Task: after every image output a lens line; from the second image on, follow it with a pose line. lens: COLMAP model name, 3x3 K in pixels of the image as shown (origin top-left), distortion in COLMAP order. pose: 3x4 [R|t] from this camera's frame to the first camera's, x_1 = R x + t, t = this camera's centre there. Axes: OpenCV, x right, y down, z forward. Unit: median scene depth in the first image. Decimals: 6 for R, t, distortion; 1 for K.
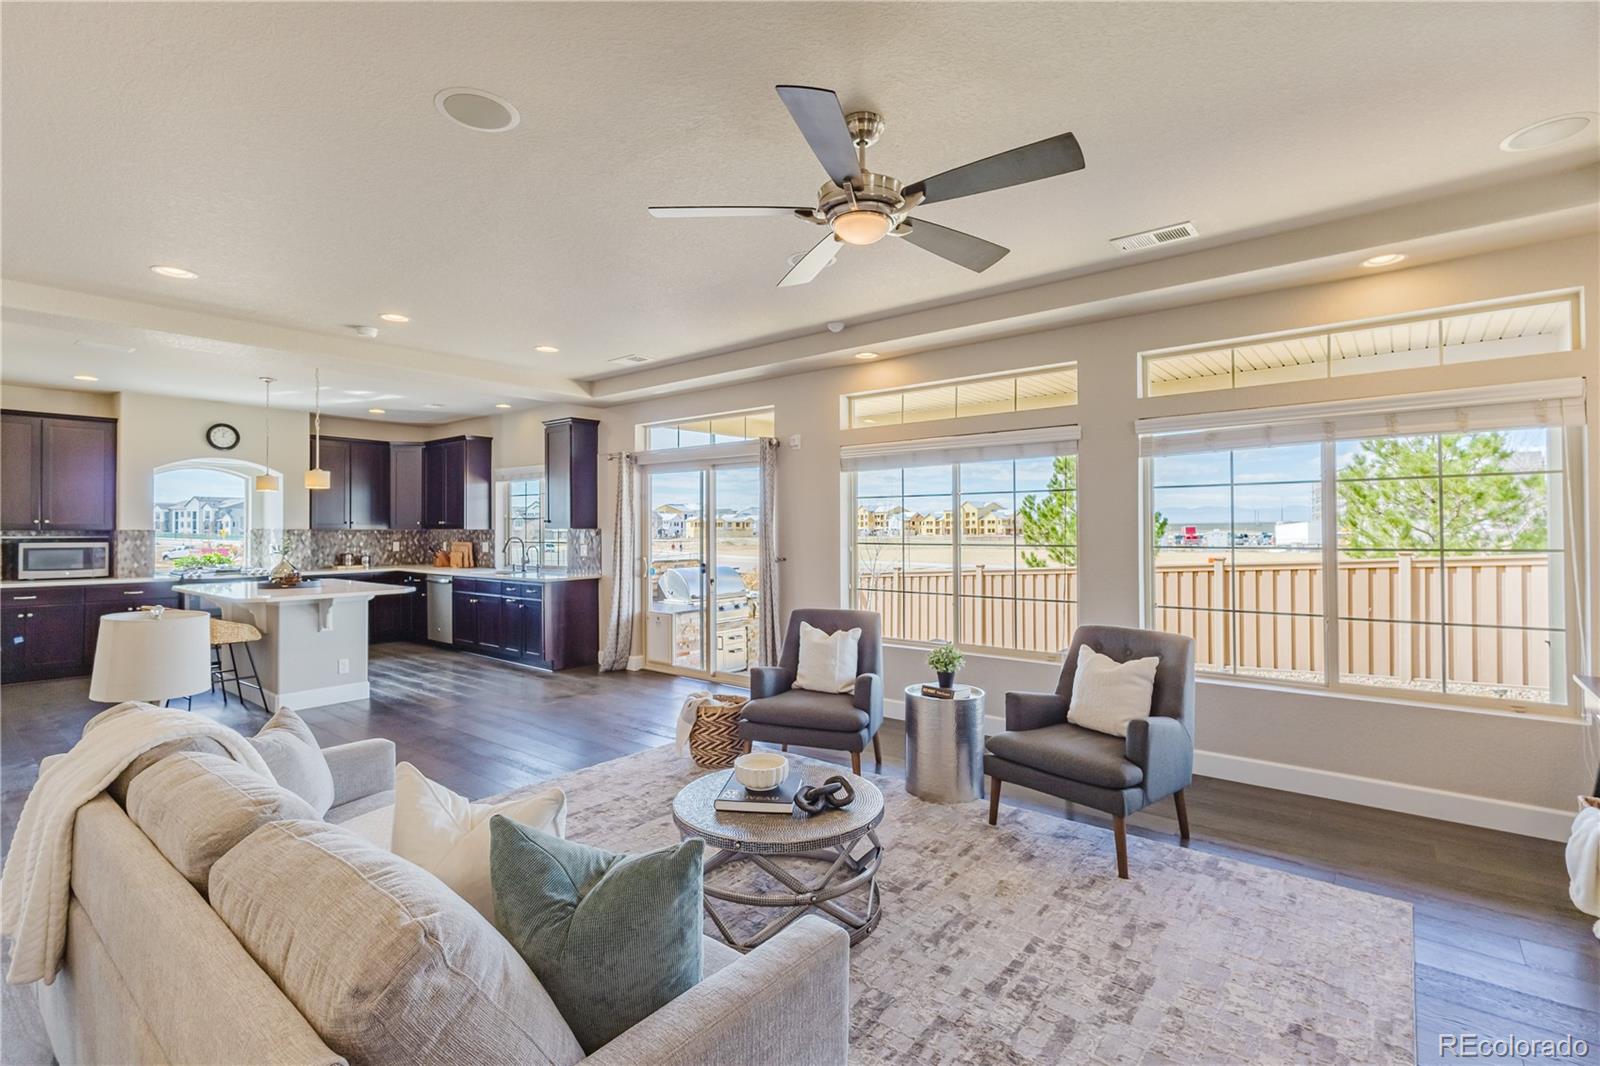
lens RADIAL K [[735.5, 0, 718.4], [0, 735.5, 530.9], [0, 0, 1]] dist [-0.000240, -0.000573]
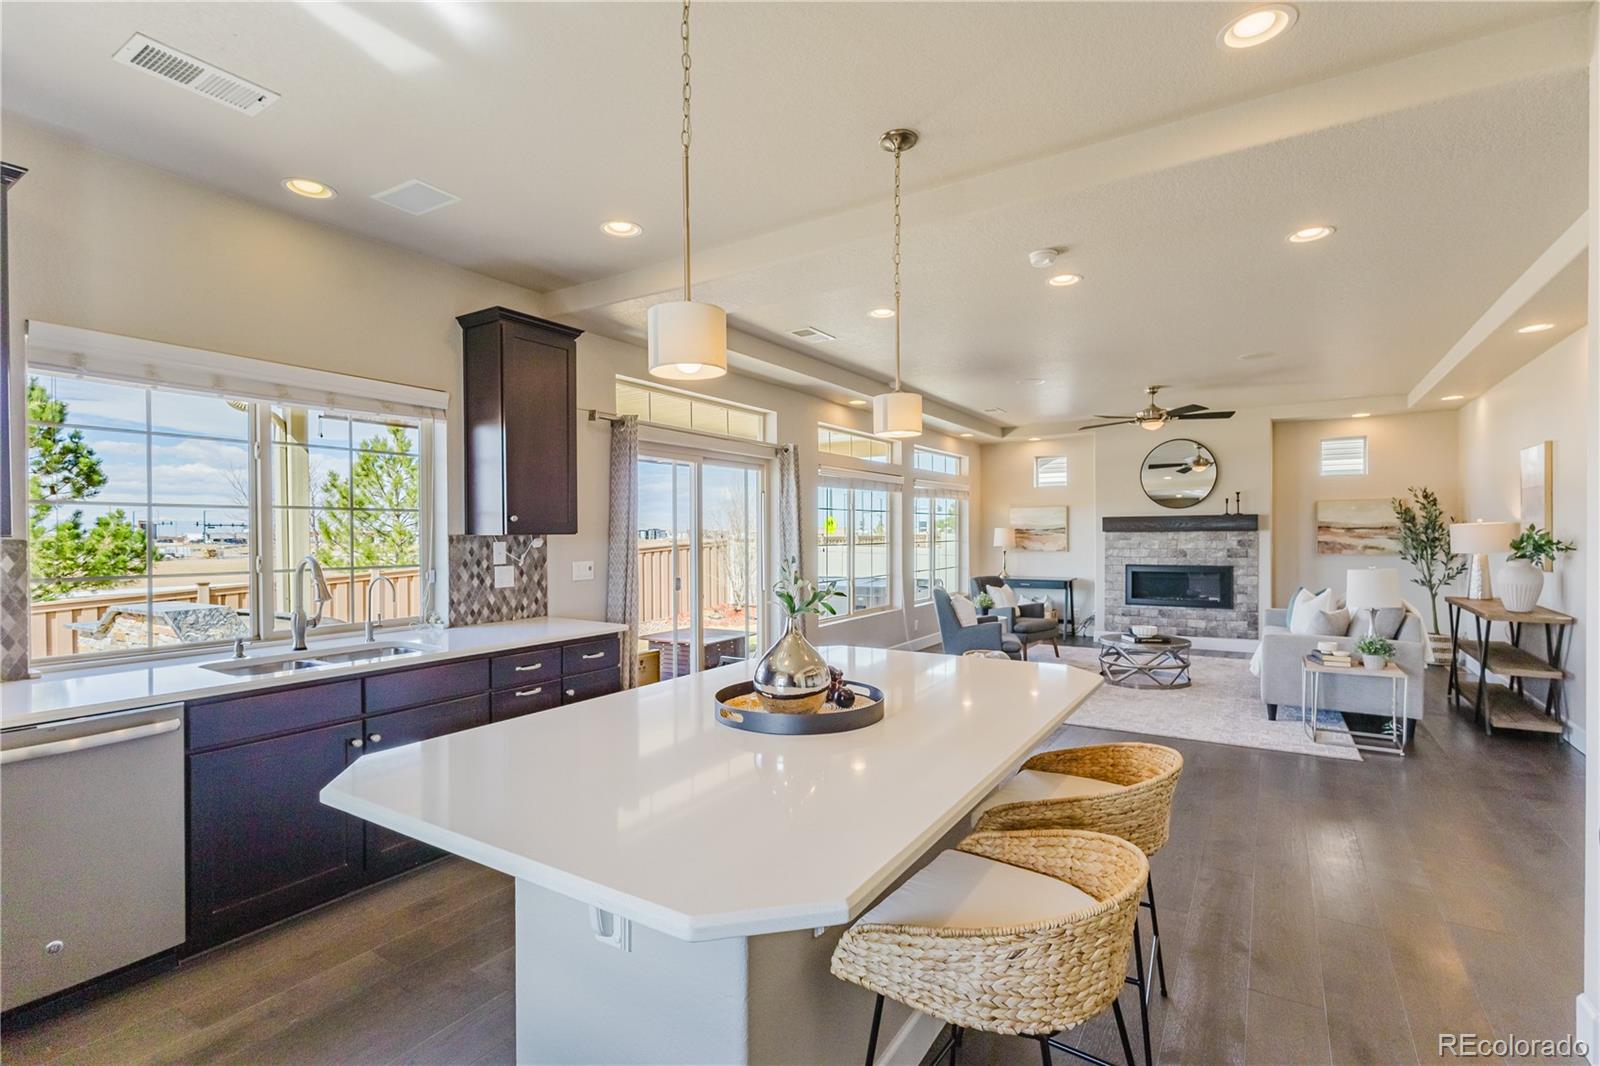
lens RADIAL K [[740.4, 0, 802.5], [0, 740.4, 539.9], [0, 0, 1]] dist [0.000597, 0.001376]
pose [[-0.160832, -0.005543, 0.986966, -0.794598], [0.013060, 0.999885, 0.007744, -0.001542], [-0.986895, 0.014135, -0.160741, 0.939481]]
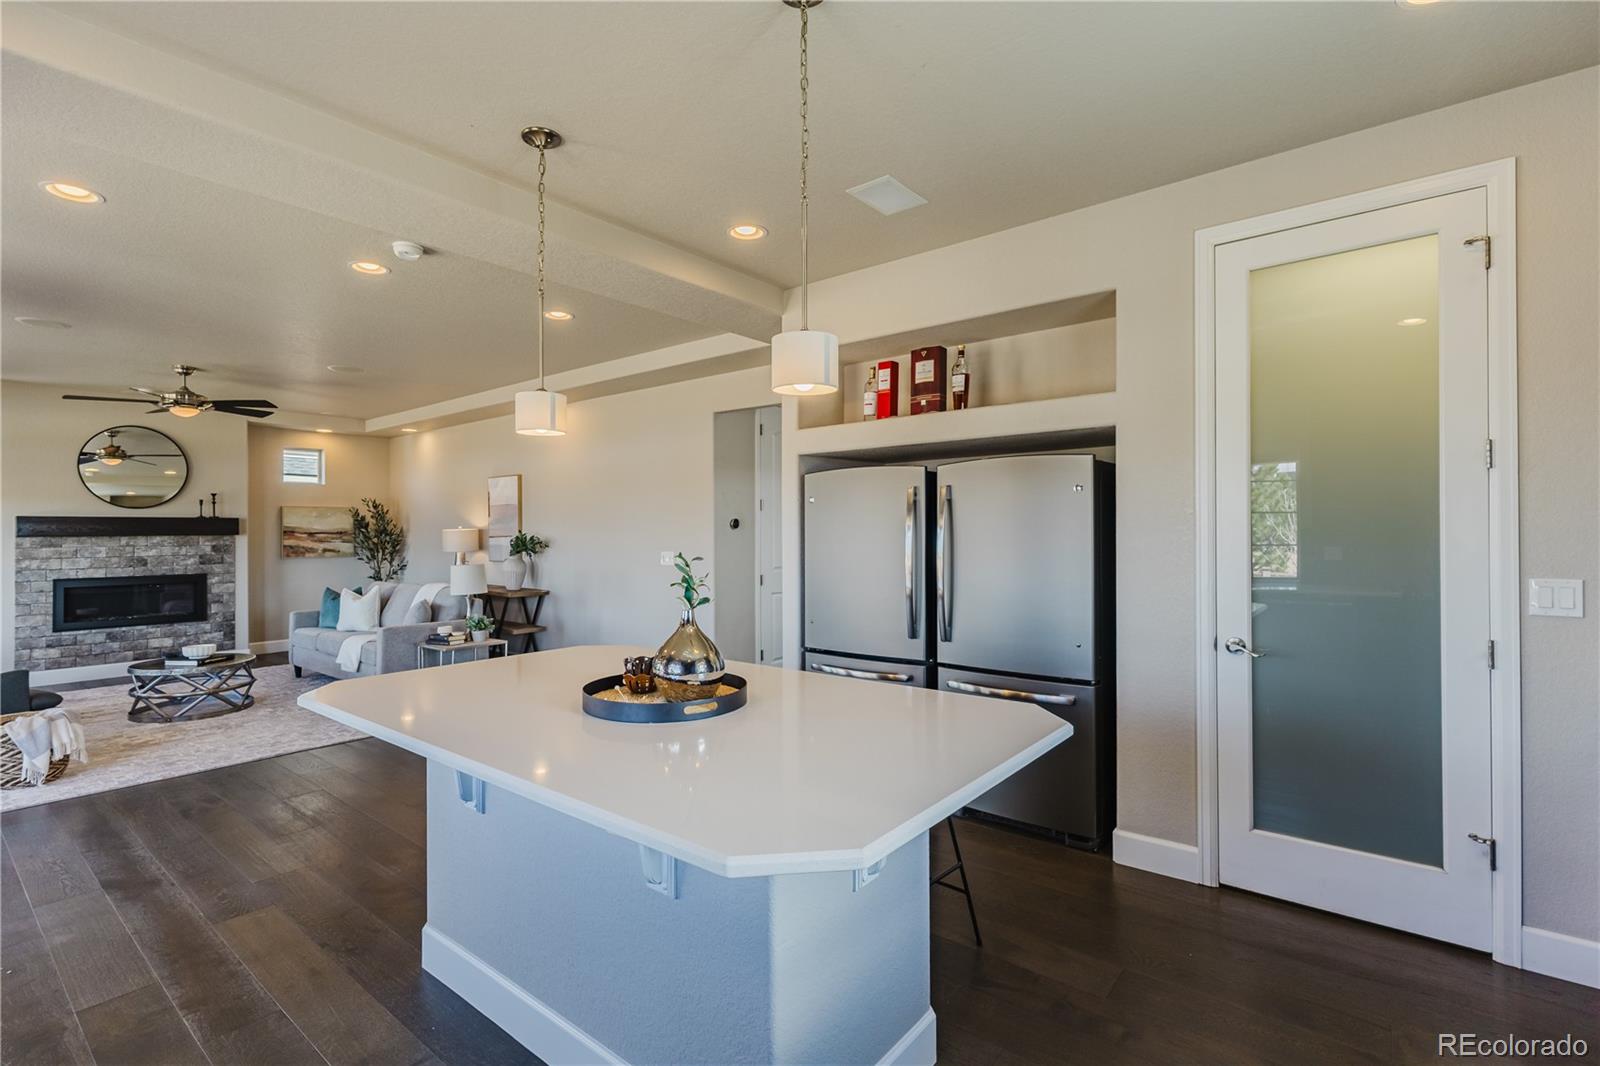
lens RADIAL K [[740.4, 0, 793.1], [0, 740.4, 530.3], [0, 0, 1]] dist [0.000597, 0.001376]
pose [[-0.999224, 0.007396, -0.038683, -0.562650], [0.007273, 0.999968, 0.003315, -0.002402], [0.038706, 0.003032, -0.999246, 1.184698]]
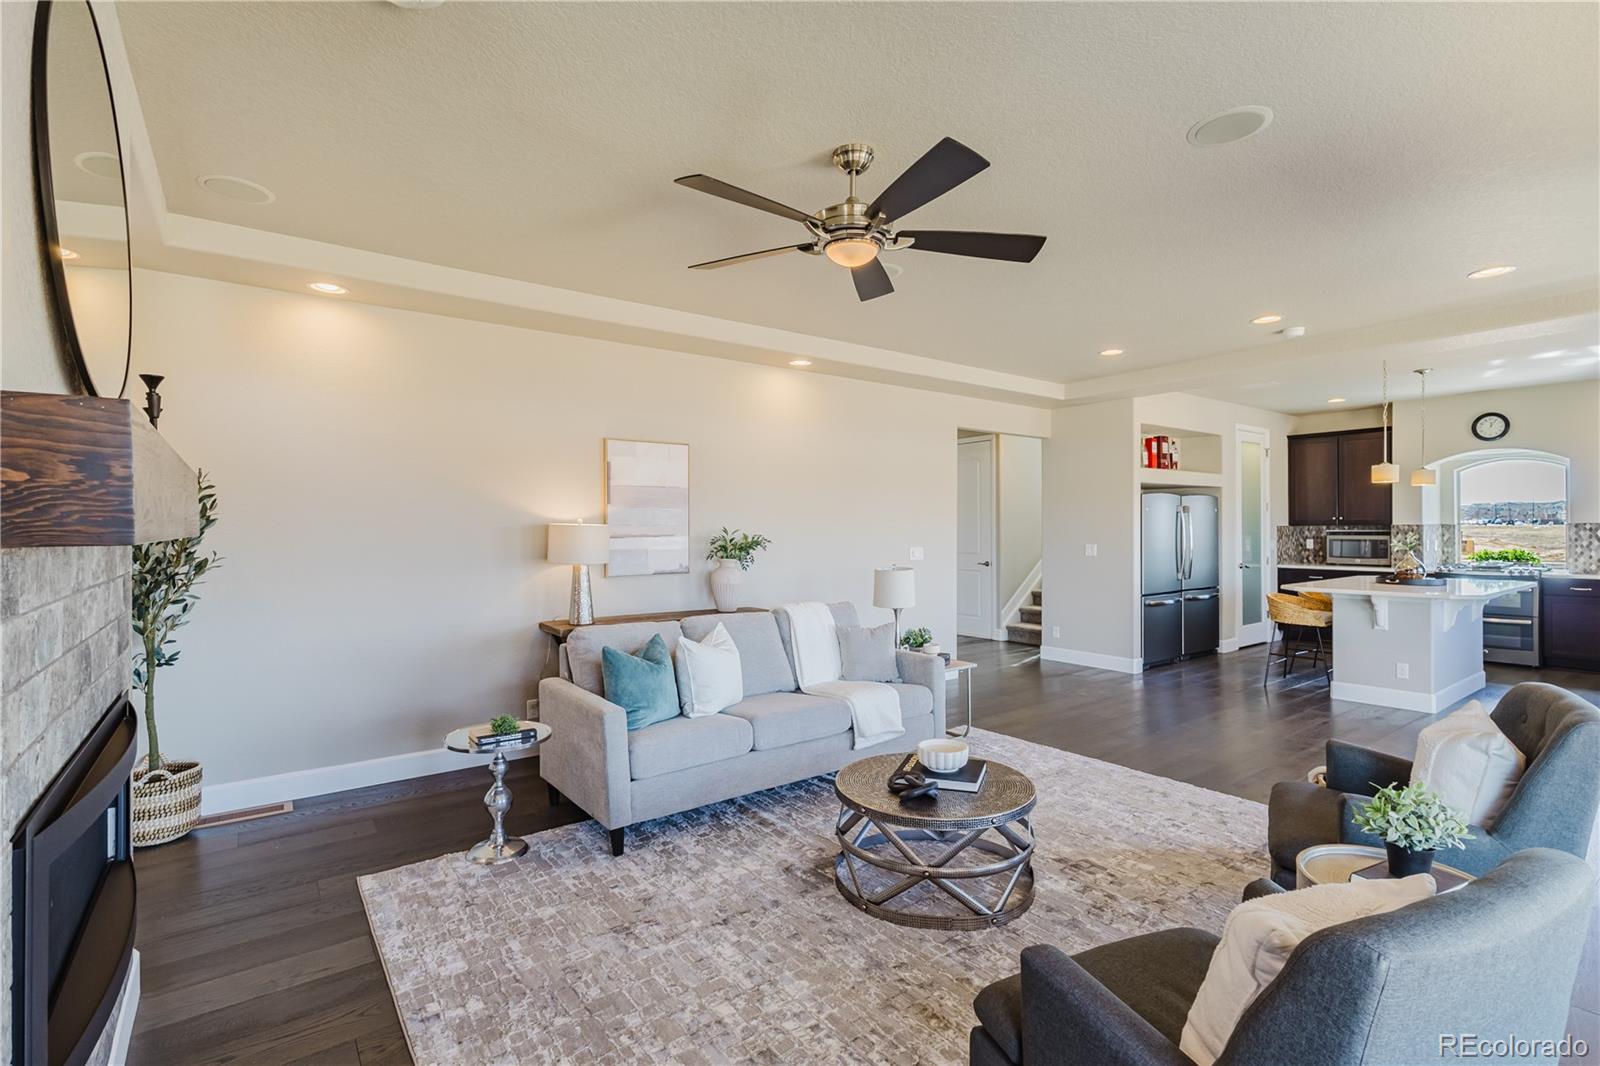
lens RADIAL K [[740.4, 0, 808.4], [0, 740.4, 523.0], [0, 0, 1]] dist [0.000597, 0.001376]
pose [[-0.186990, -0.001269, -0.982361, 0.479271], [0.007043, 0.999972, -0.002633, -0.007288], [0.982337, -0.007411, -0.186976, 0.337158]]
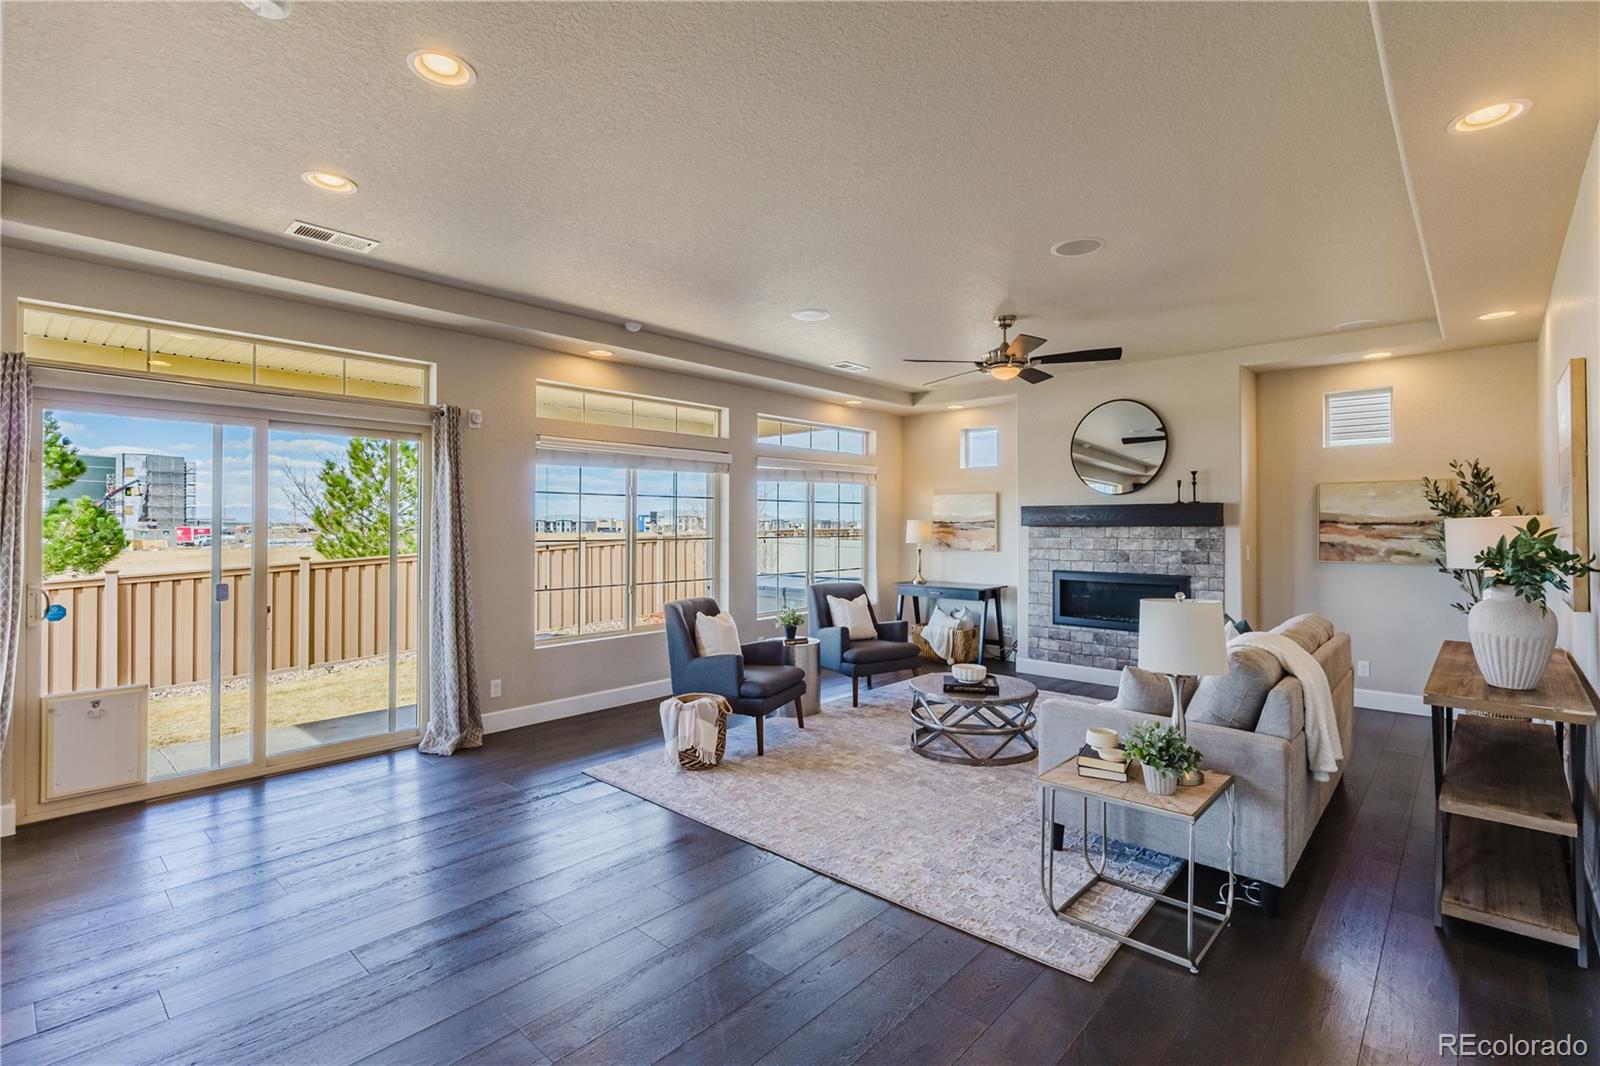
lens RADIAL K [[740.4, 0, 797.4], [0, 740.4, 516.5], [0, 0, 1]] dist [0.000597, 0.001376]
pose [[0.005339, 0.014163, 0.999885, -0.584041], [0.005190, 0.999886, -0.014191, 0.000777], [-0.999972, 0.005265, 0.005264, 0.521189]]
